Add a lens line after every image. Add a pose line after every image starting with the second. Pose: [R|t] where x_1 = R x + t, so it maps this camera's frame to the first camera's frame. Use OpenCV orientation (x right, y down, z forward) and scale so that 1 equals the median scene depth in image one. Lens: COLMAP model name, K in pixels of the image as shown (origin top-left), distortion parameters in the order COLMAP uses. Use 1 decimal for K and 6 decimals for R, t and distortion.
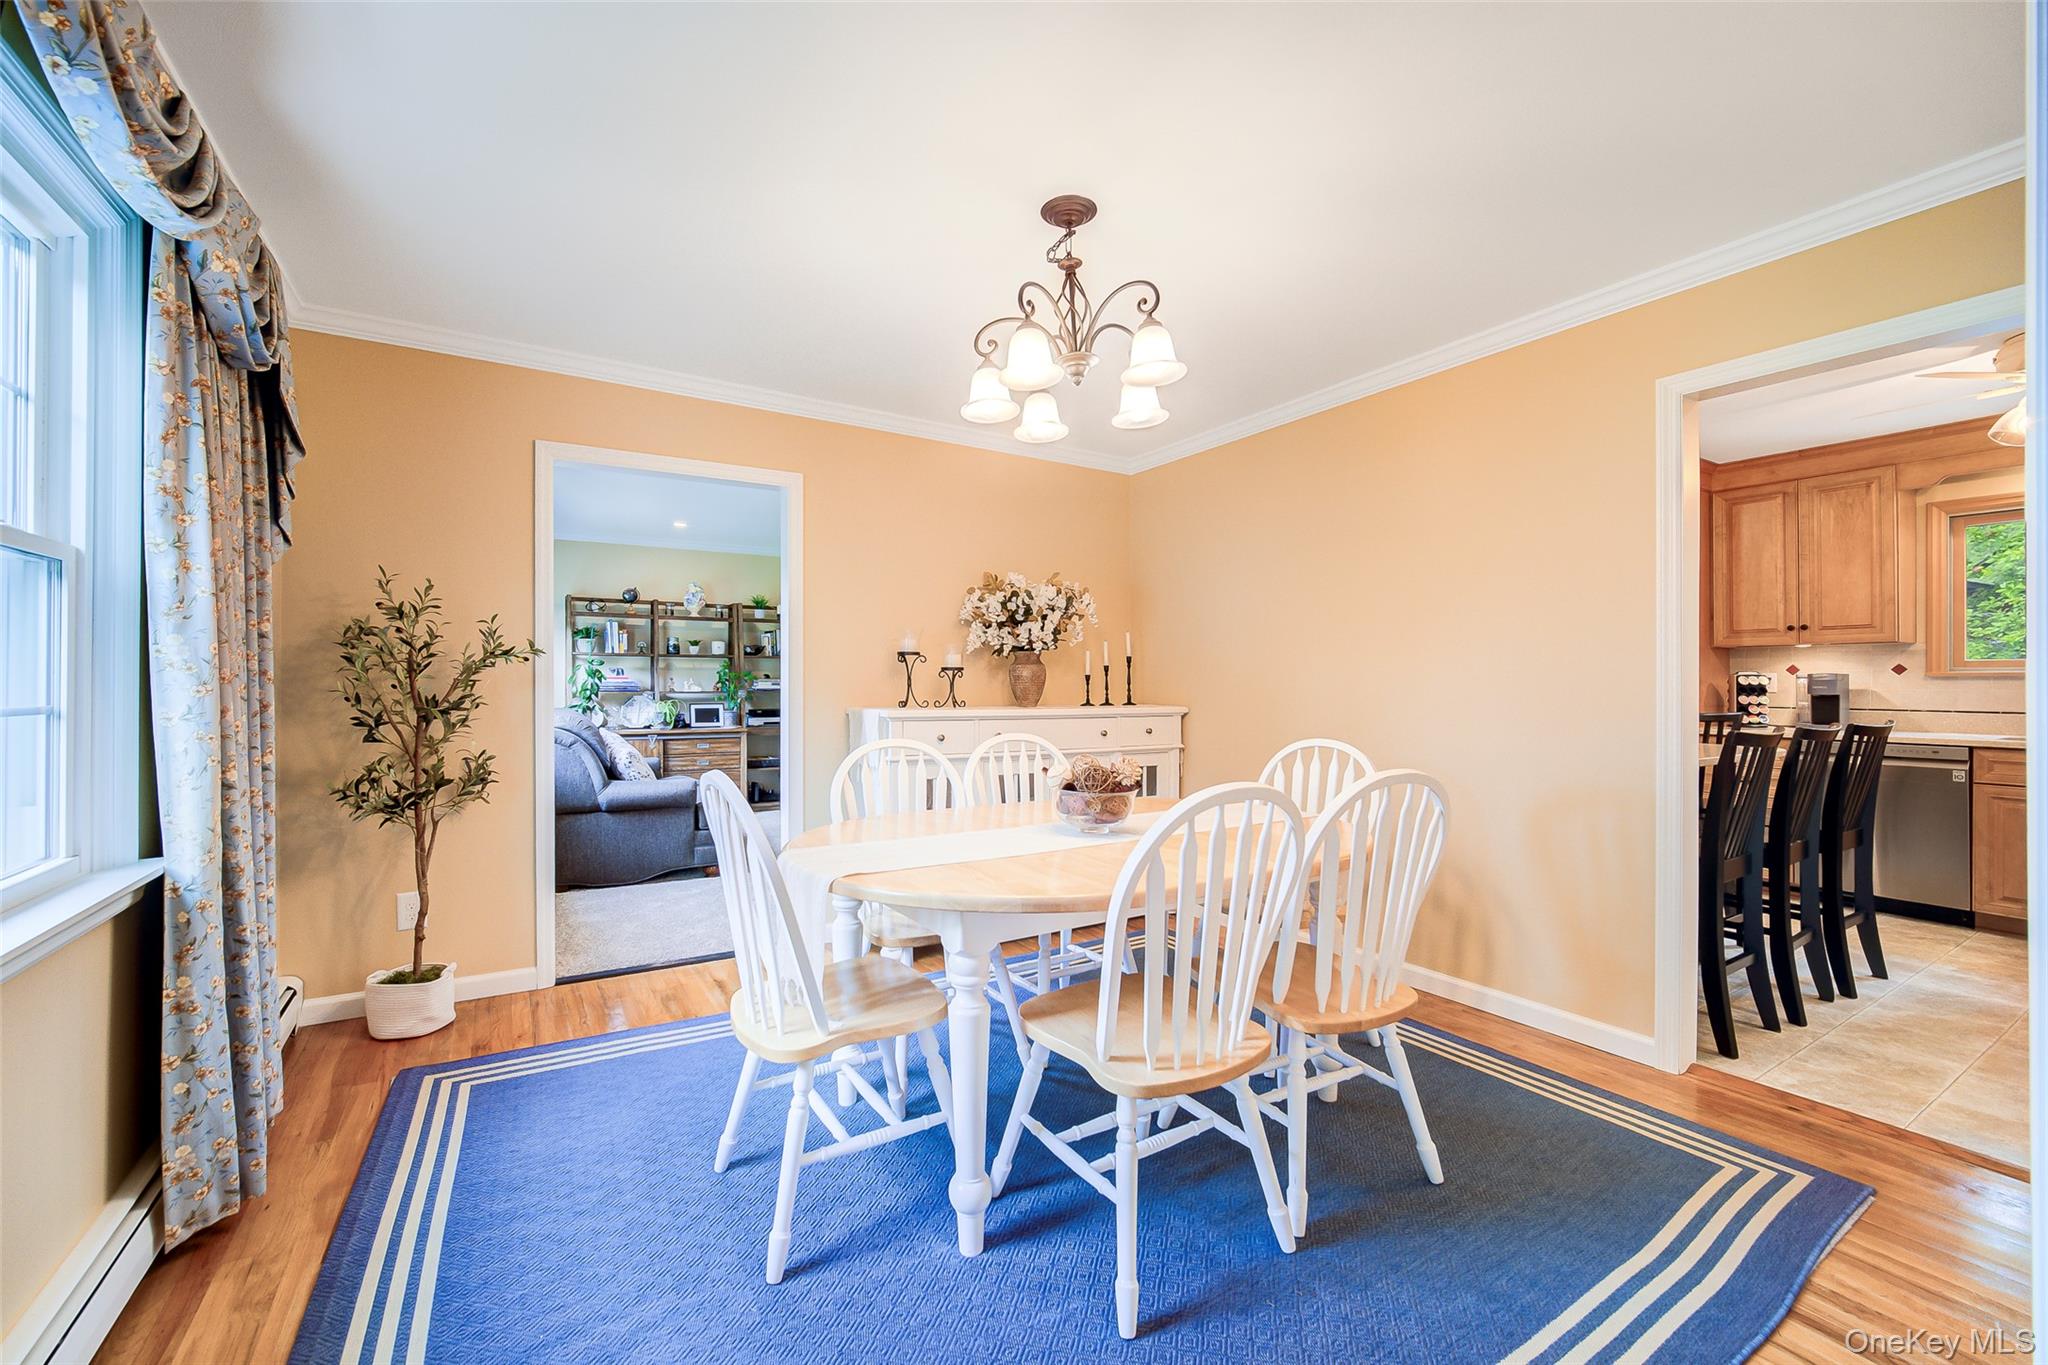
lens RADIAL K [[808.5, 0, 1038.3], [0, 808.5, 679.4], [0, 0, 1]] dist [-0.001750, -0.000816]
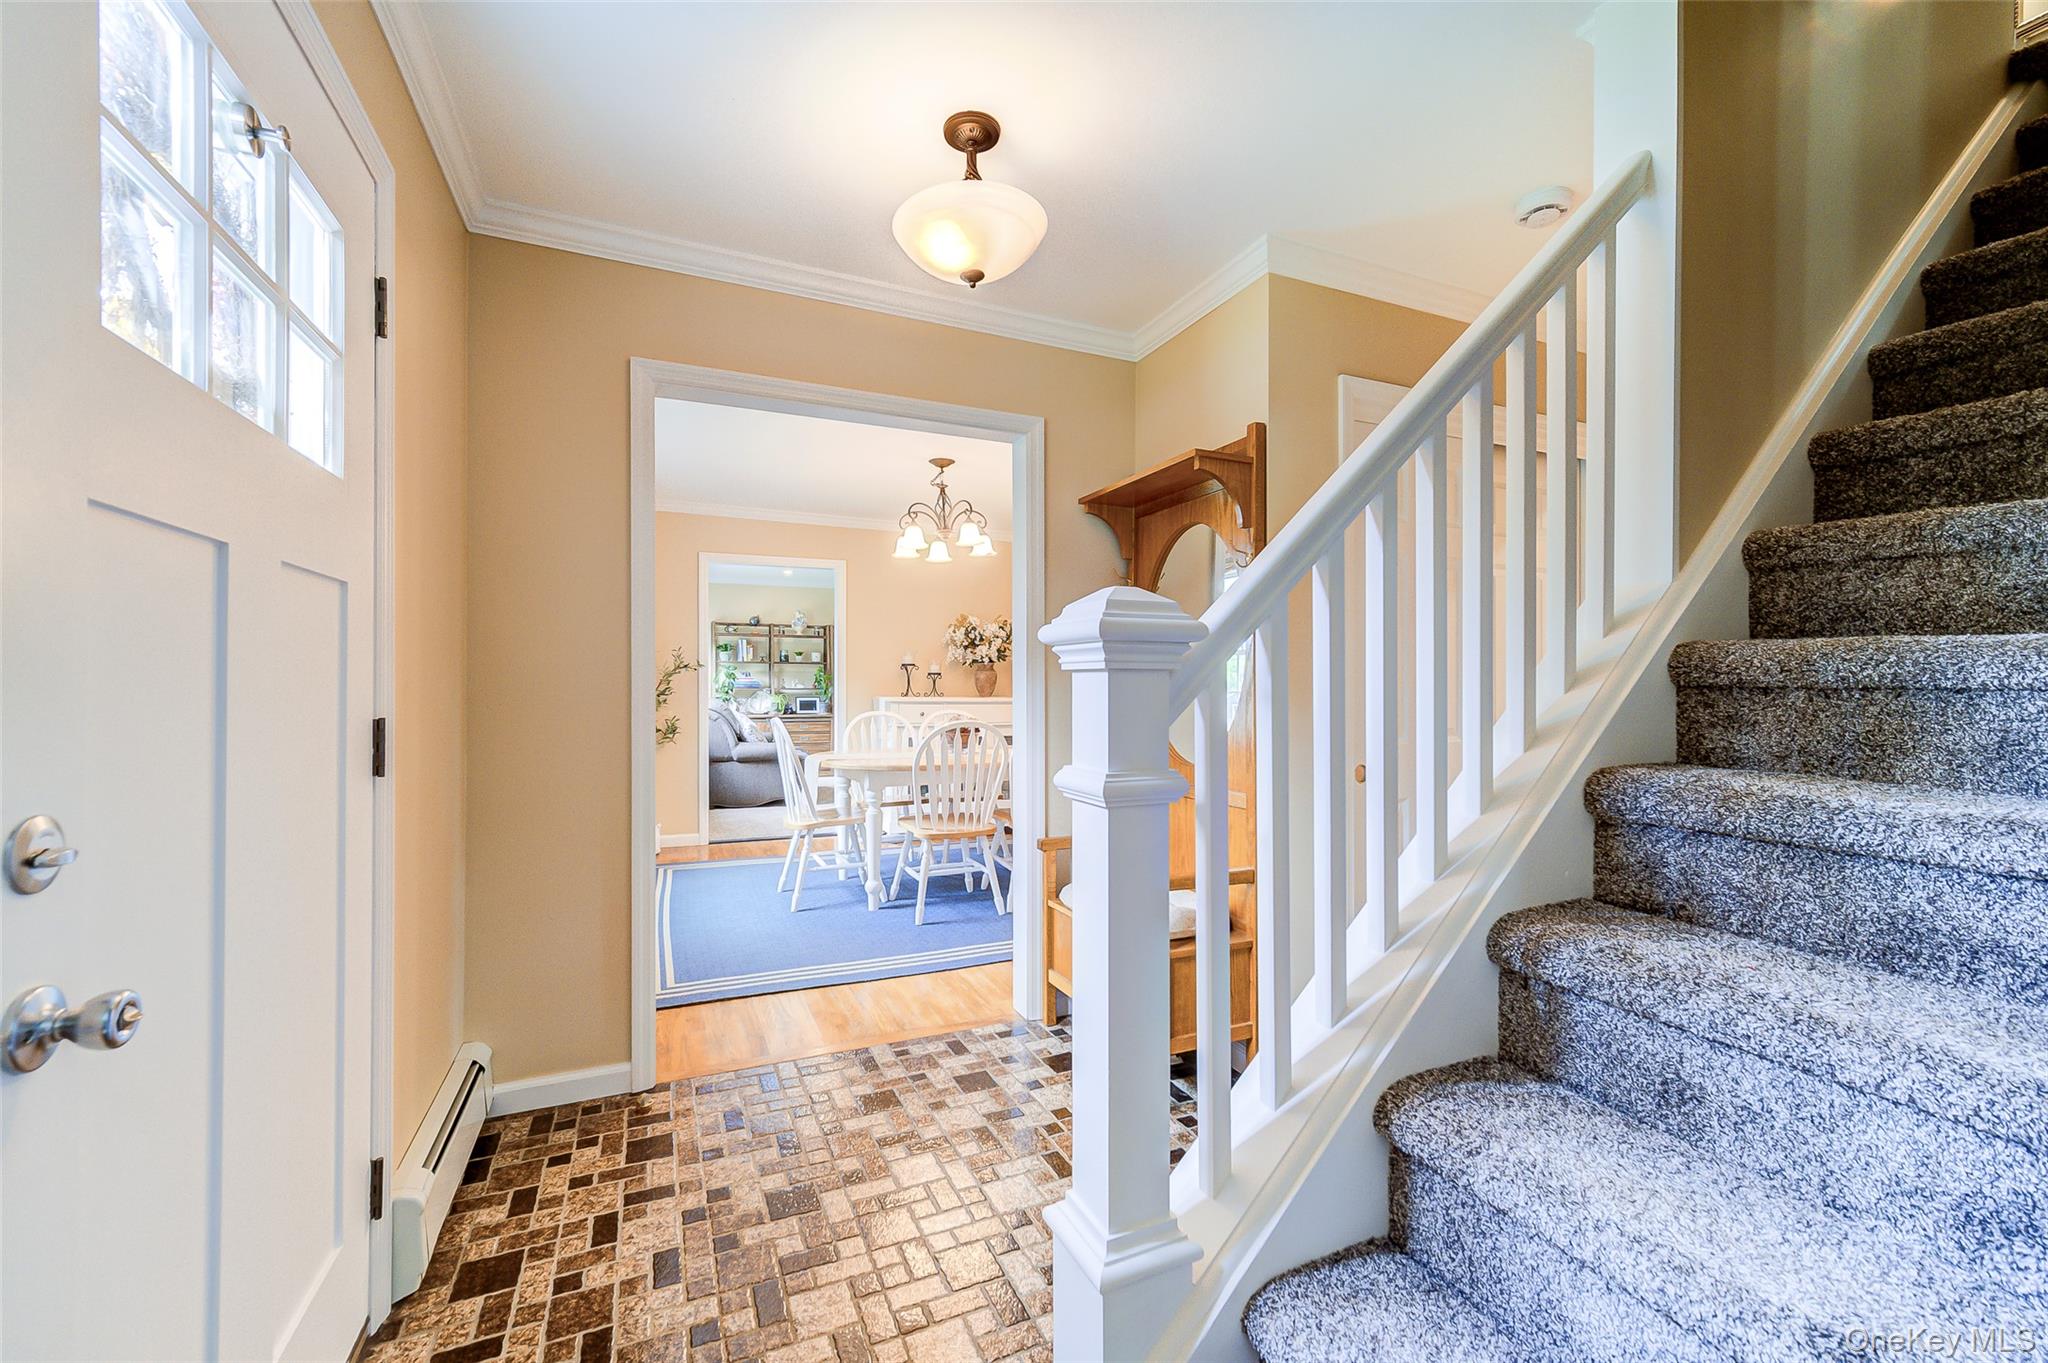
lens RADIAL K [[801.7, 0, 1089.1], [0, 801.7, 679.7], [0, 0, 1]] dist [-0.002435, -0.000036]
pose [[0.996489, 0.000236, -0.083723, 0.201280], [-0.000195, 1.000000, 0.000498, -0.000962], [0.083723, -0.000480, 0.996489, -0.359586]]
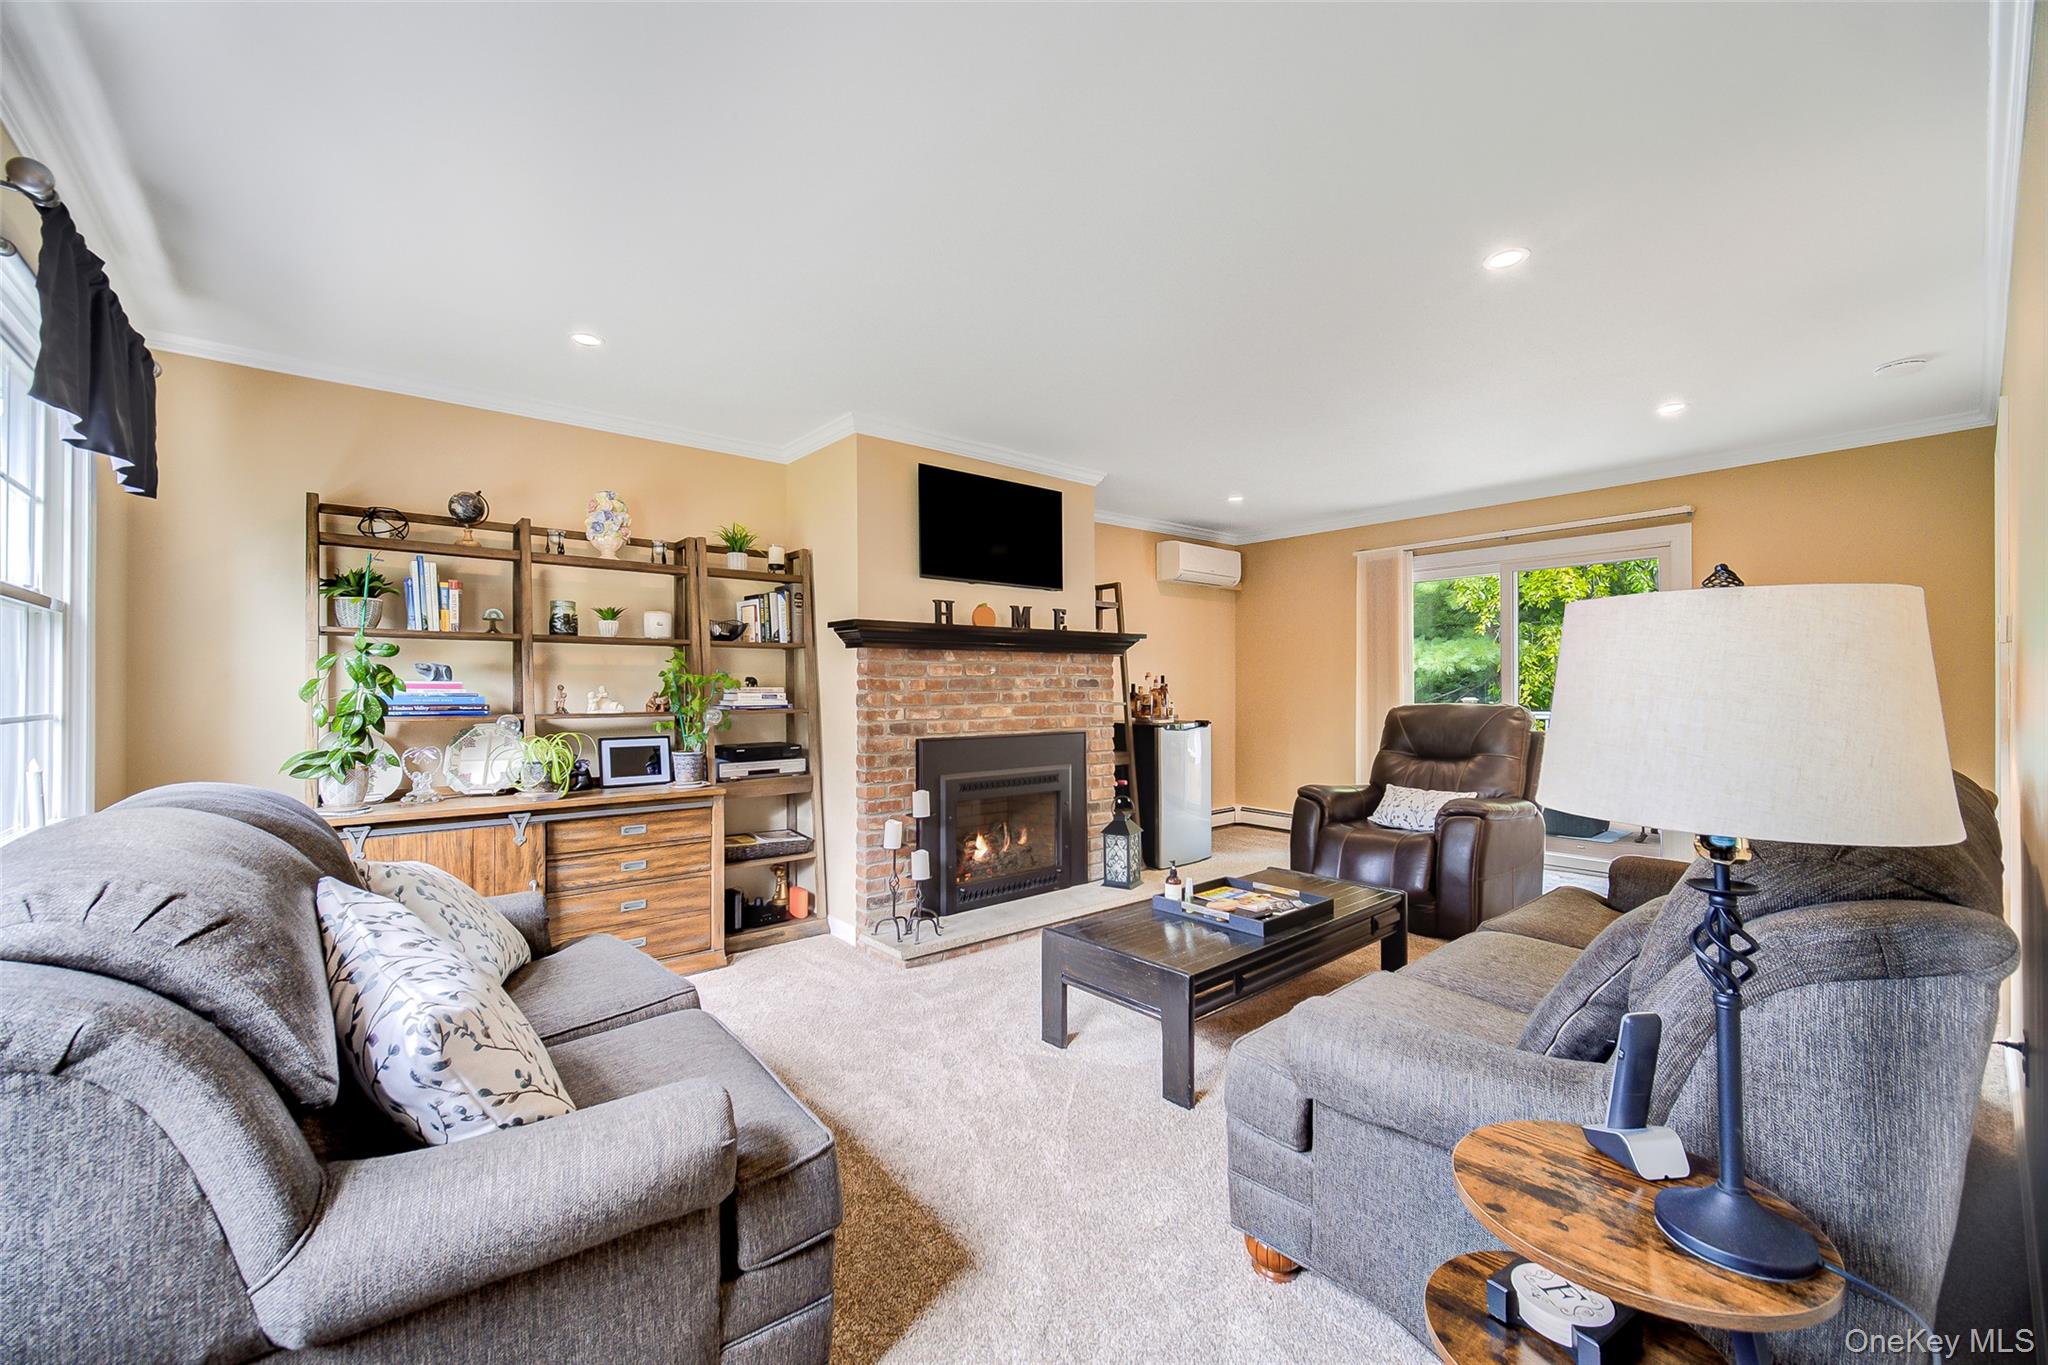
lens RADIAL K [[808.5, 0, 1026.1], [0, 808.5, 682.4], [0, 0, 1]] dist [-0.001750, -0.000816]
pose [[0.991620, -0.003699, 0.129132, -0.249123], [0.004574, 0.999969, -0.006483, 0.000769], [-0.129104, 0.007019, 0.991606, 0.504387]]
